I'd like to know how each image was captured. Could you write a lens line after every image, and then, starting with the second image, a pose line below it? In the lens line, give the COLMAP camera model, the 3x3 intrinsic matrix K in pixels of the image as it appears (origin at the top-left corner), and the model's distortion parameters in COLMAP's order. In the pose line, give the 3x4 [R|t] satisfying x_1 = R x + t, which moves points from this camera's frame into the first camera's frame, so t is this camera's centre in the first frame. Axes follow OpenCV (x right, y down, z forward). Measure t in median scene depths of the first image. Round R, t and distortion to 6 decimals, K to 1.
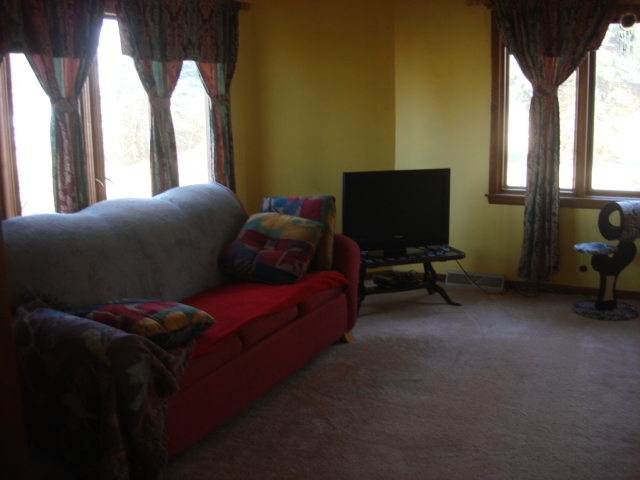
lens RADIAL K [[713.4, 0, 320.0], [0, 713.4, 240.0], [0, 0, 1]] dist [-0.097306, -0.086991]
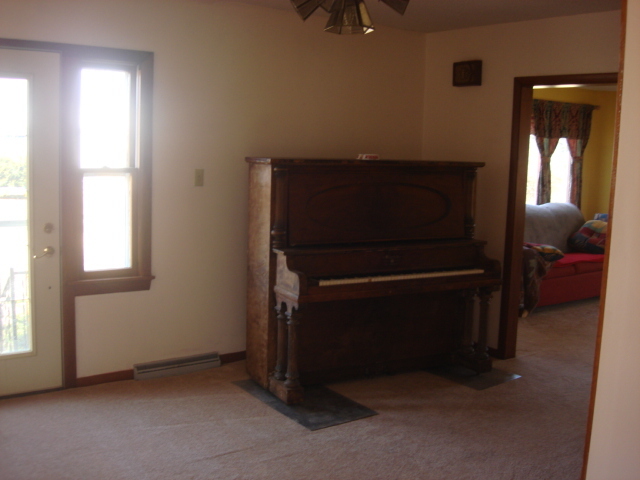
lens RADIAL K [[713.4, 0, 320.0], [0, 713.4, 240.0], [0, 0, 1]] dist [-0.097306, -0.086991]
pose [[0.883630, 0.104812, -0.456303, 0.132424], [-0.135442, 0.990173, -0.034841, 0.176982], [0.448167, 0.092589, 0.889142, -0.976081]]
